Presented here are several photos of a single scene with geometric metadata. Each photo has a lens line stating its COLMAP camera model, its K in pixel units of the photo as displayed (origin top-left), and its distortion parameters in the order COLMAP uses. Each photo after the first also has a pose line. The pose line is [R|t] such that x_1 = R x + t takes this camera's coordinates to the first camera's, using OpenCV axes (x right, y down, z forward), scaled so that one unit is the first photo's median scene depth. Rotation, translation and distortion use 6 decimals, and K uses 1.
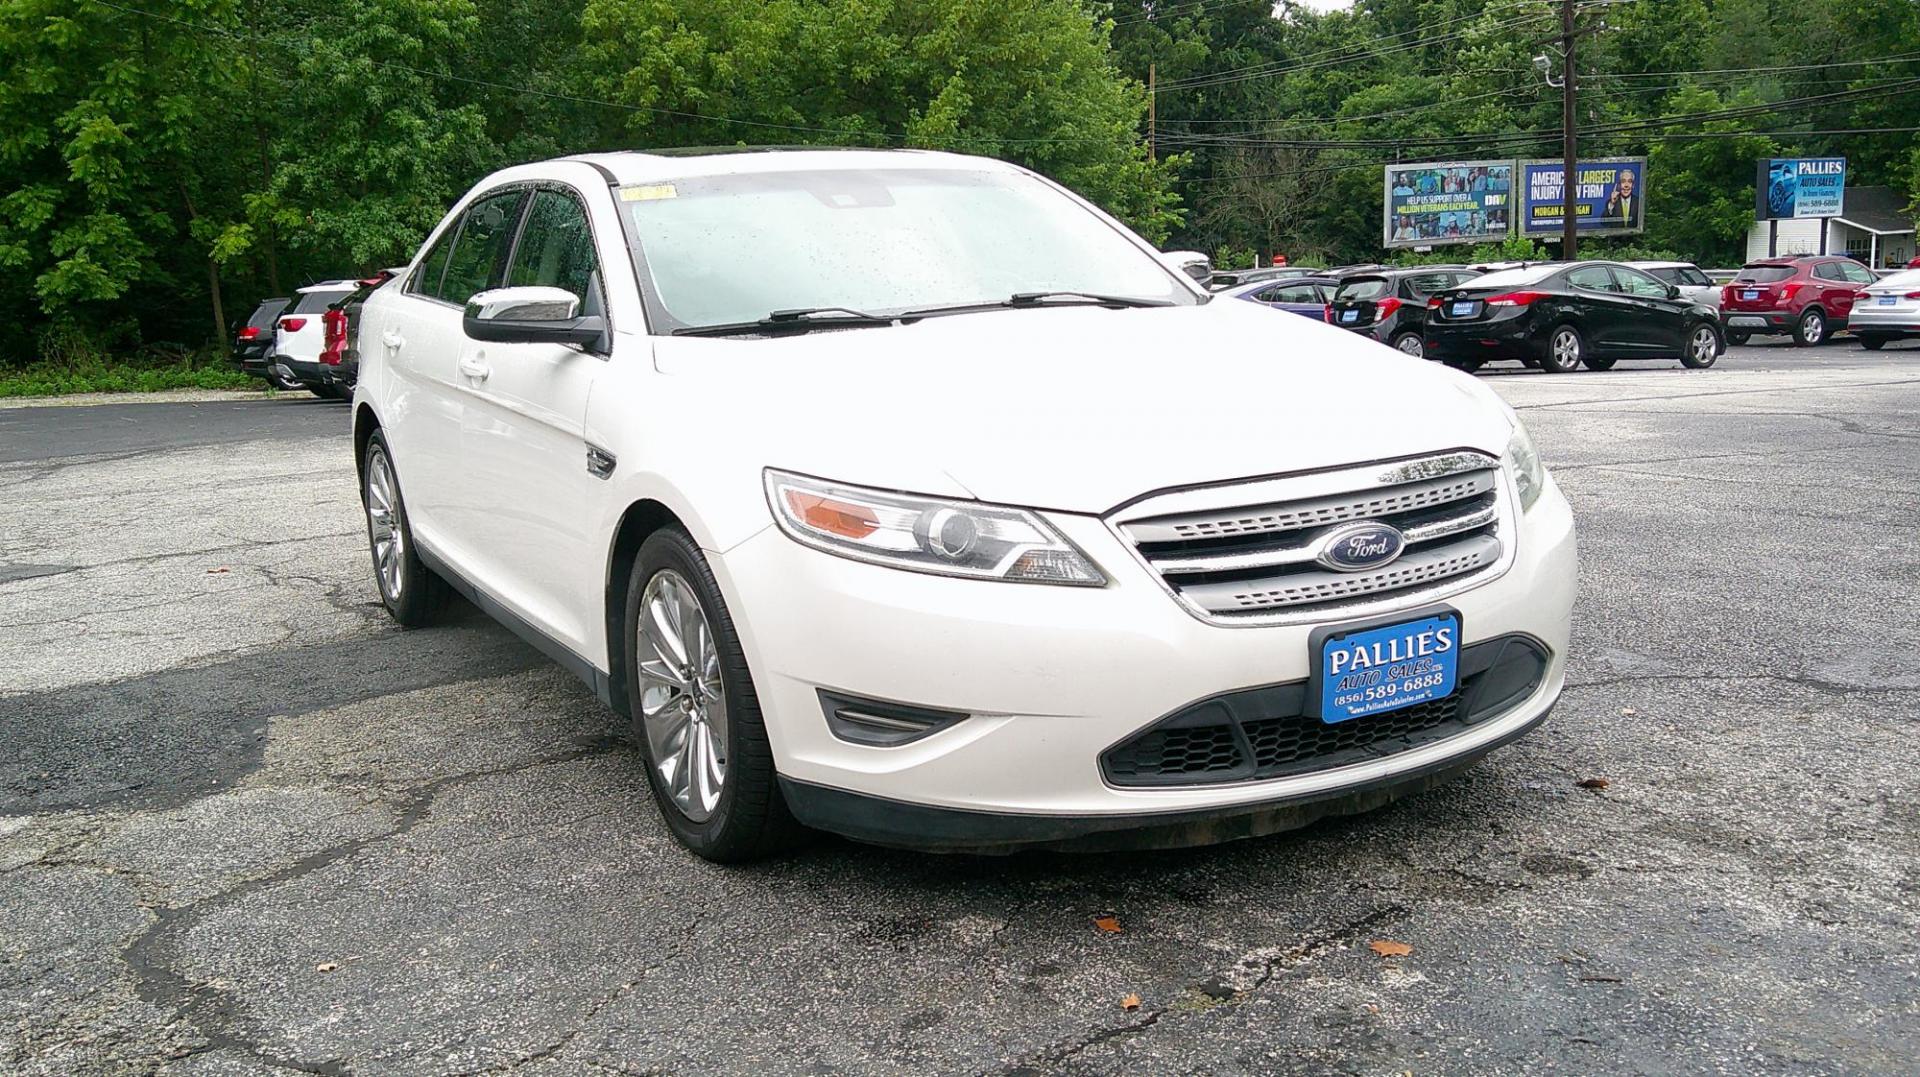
lens RADIAL K [[1722.7, 0, 952.3], [0, 1722.7, 497.2], [0, 0, 1]] dist [0.064753, -0.156360]
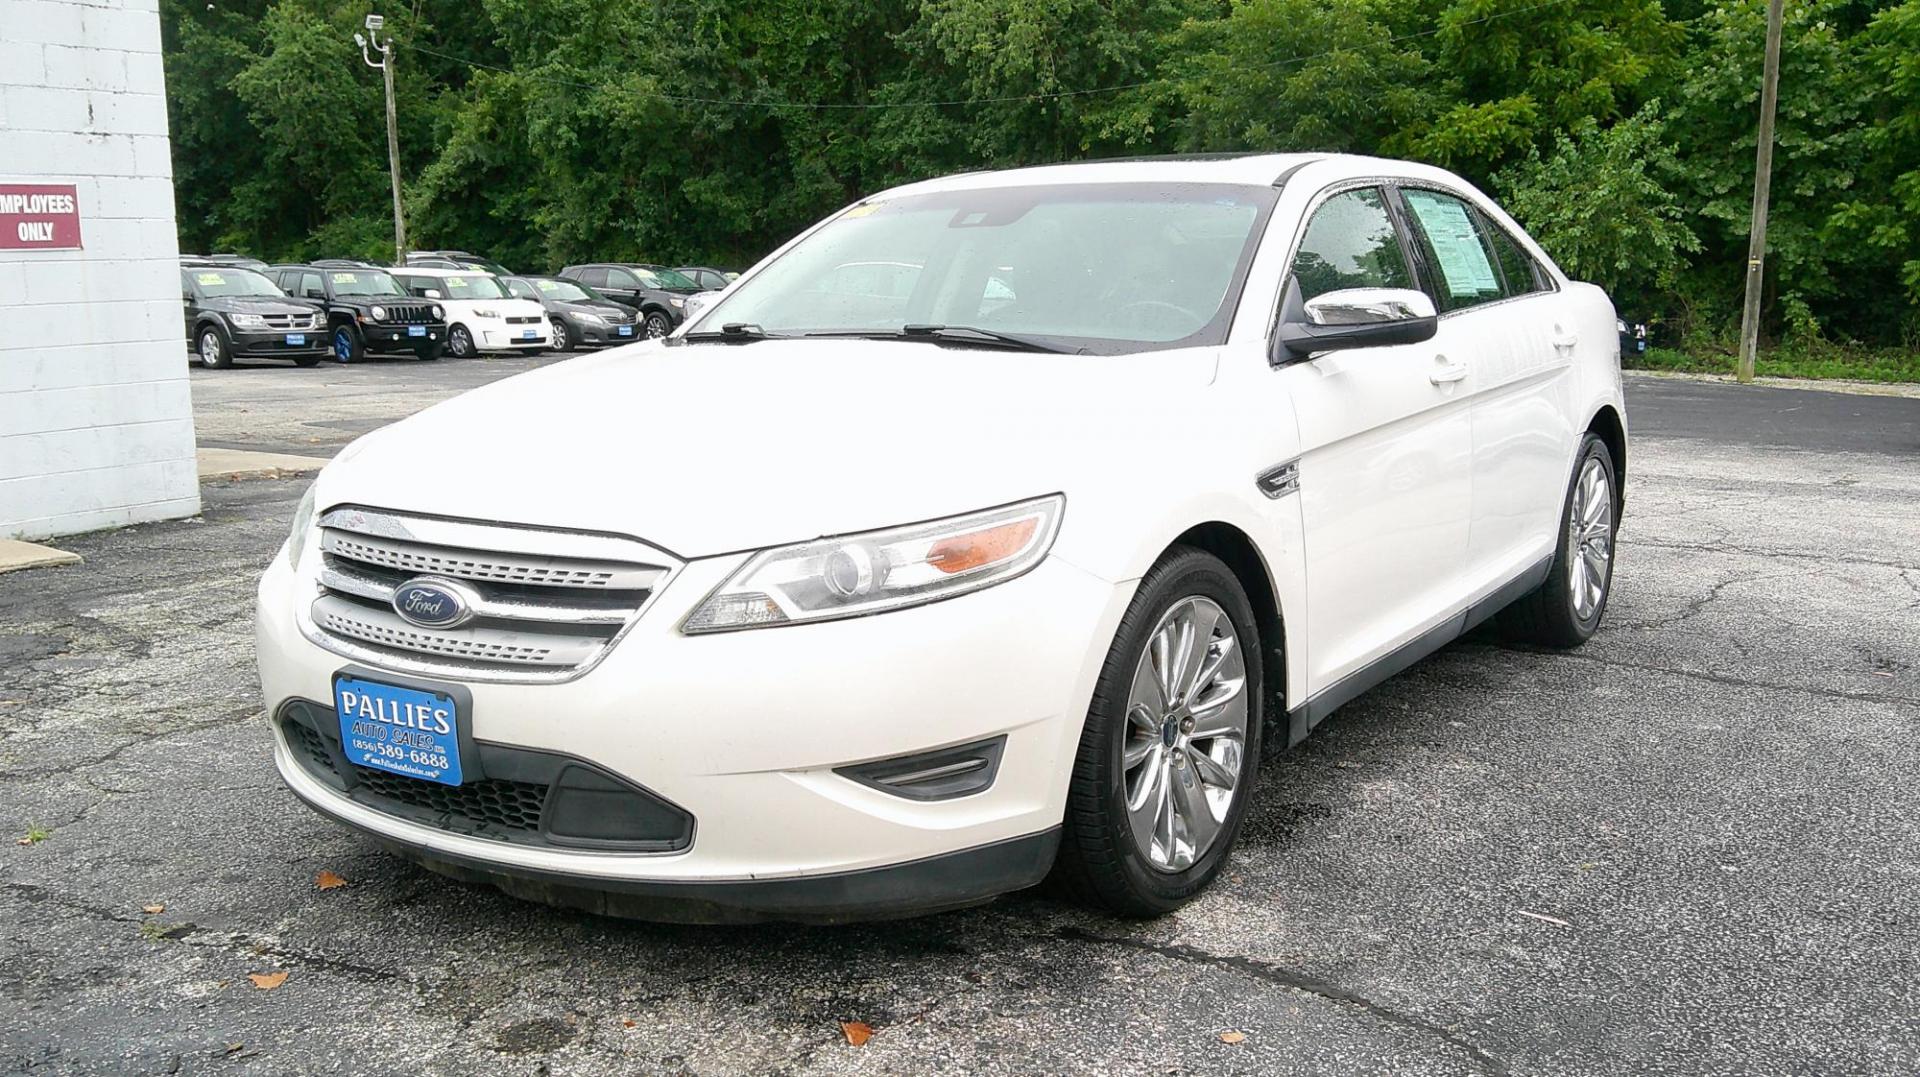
lens RADIAL K [[1725.2, 0, 937.4], [0, 1725.2, 558.2], [0, 0, 1]] dist [0.111108, -0.318344]
pose [[0.438303, 0.189807, -0.878558, 1.182631], [-0.148288, 0.979325, 0.137598, -0.166412], [0.886511, 0.069970, 0.457387, 0.802458]]
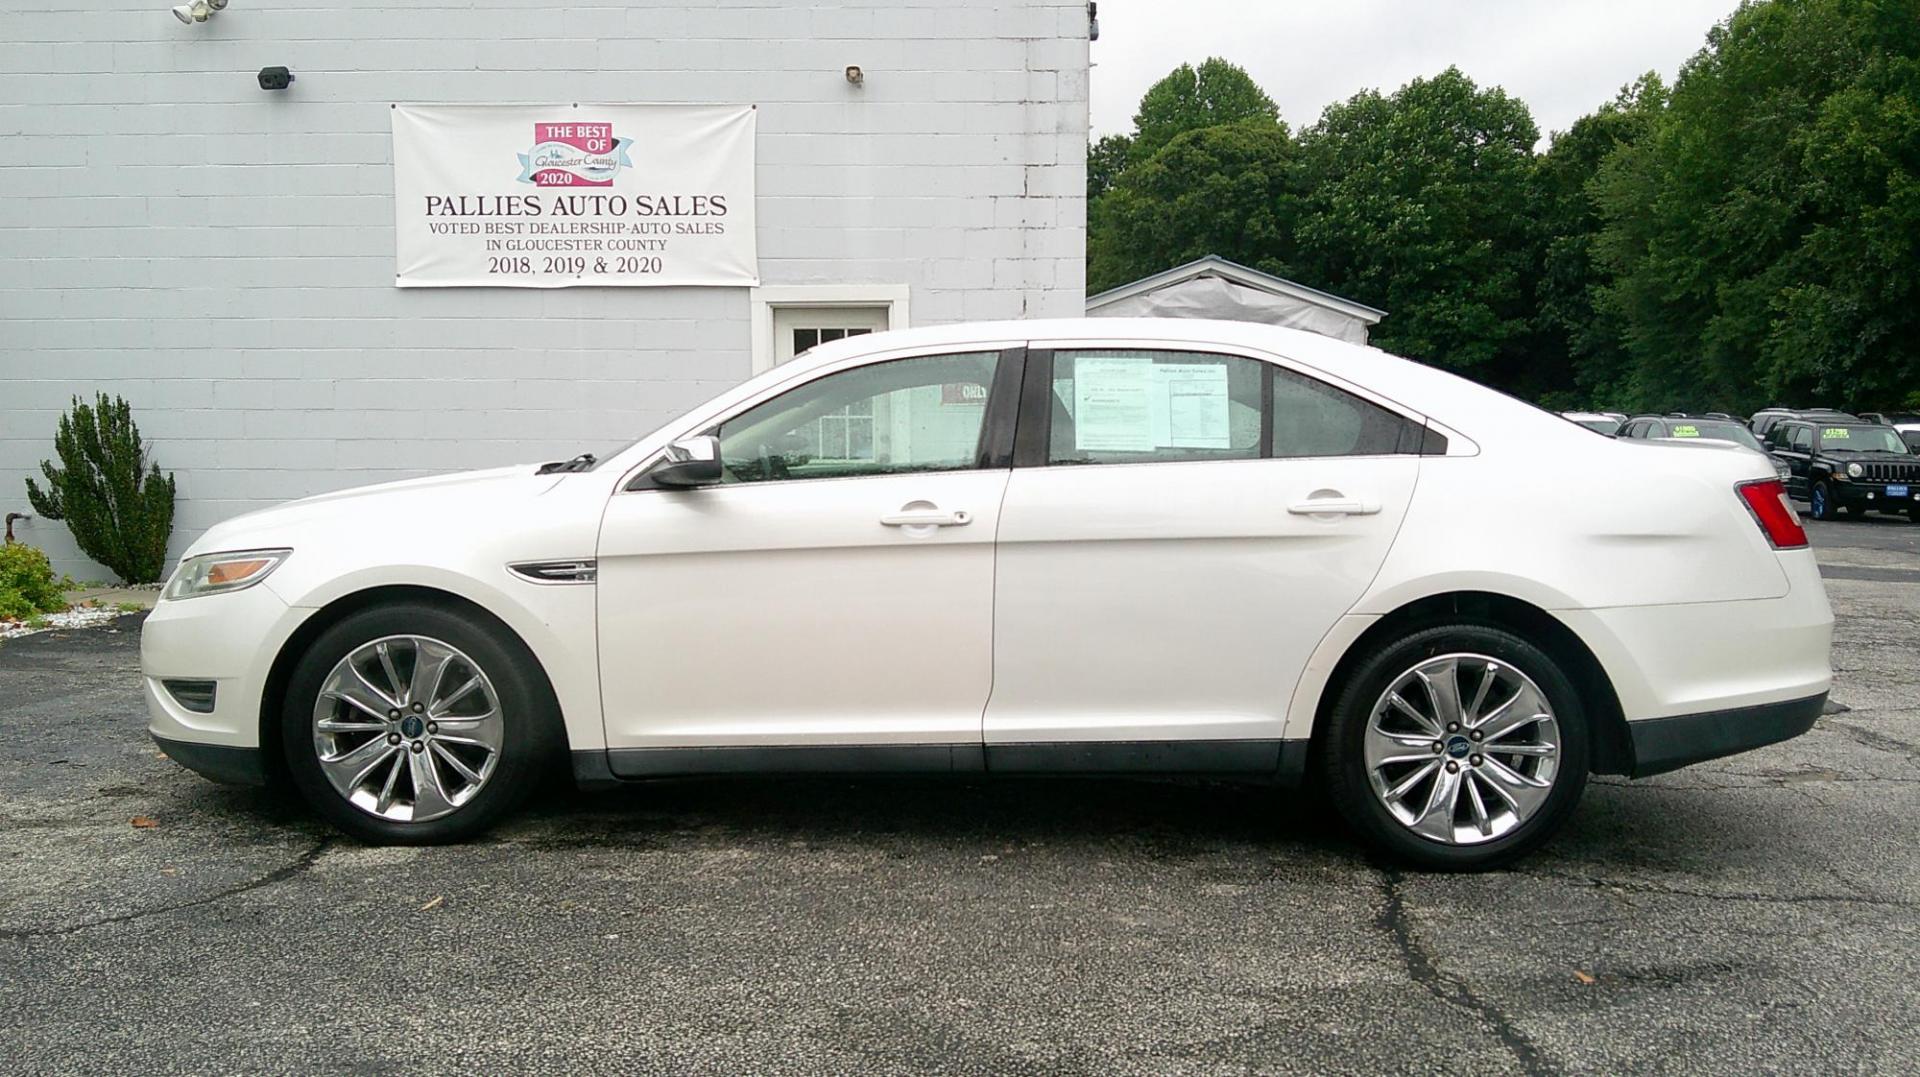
lens RADIAL K [[1702.4, 0, 925.7], [0, 1702.4, 538.4], [0, 0, 1]] dist [0.122005, -0.285008]
pose [[-0.517300, 0.100249, -0.849912, 1.387430], [-0.114693, 0.976036, 0.184933, -0.439426], [0.848084, 0.193145, -0.493405, 2.529277]]
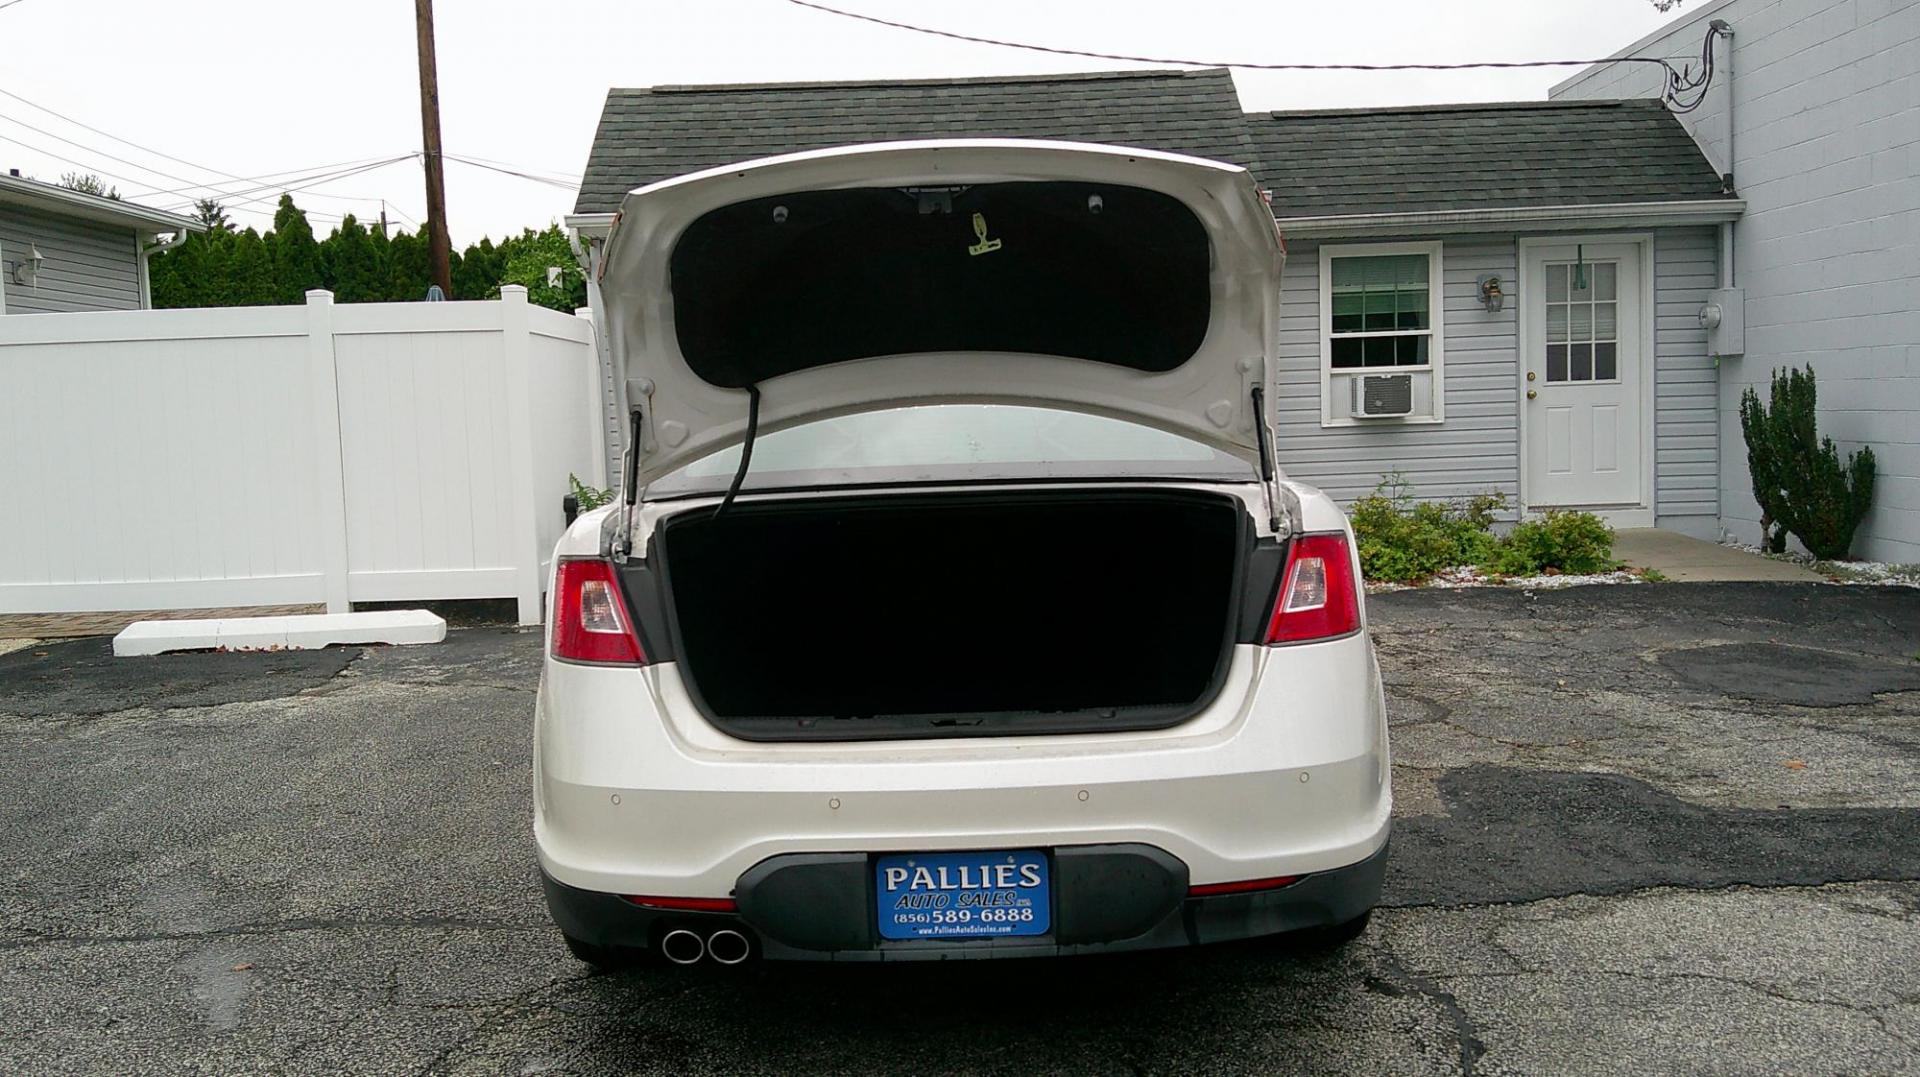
lens RADIAL K [[1697.4, 0, 927.6], [0, 1697.4, 537.8], [0, 0, 1]] dist [0.098728, -0.208209]
pose [[-0.855470, 0.032090, 0.516858, -1.059798], [0.150937, 0.970194, 0.189585, -0.472568], [-0.495368, 0.240197, -0.834815, 3.174779]]
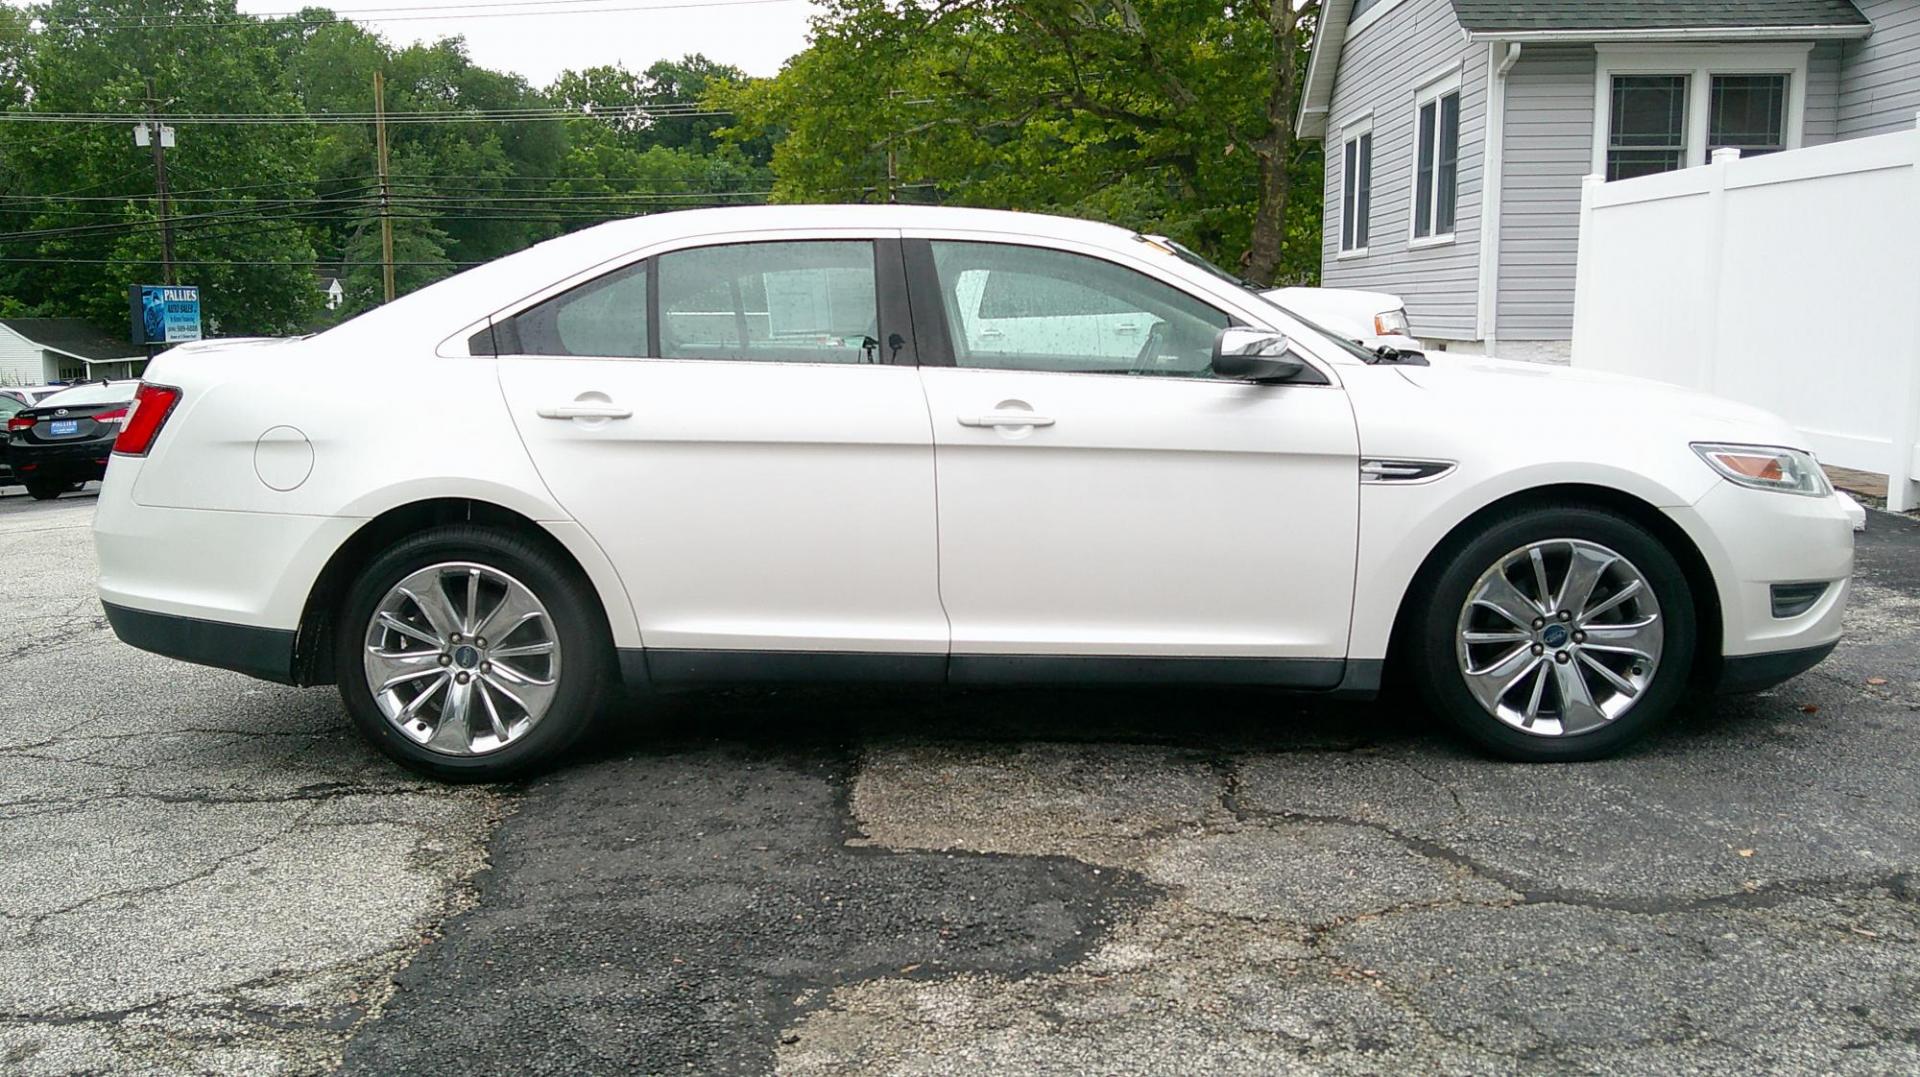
lens RADIAL K [[1673.7, 0, 953.9], [0, 1673.7, 508.8], [0, 0, 1]] dist [0.108145, -0.262384]
pose [[0.528288, -0.071859, 0.846019, -1.618322], [0.128780, 0.991666, 0.003814, -0.046366], [-0.839242, 0.106936, 0.533139, 0.800520]]
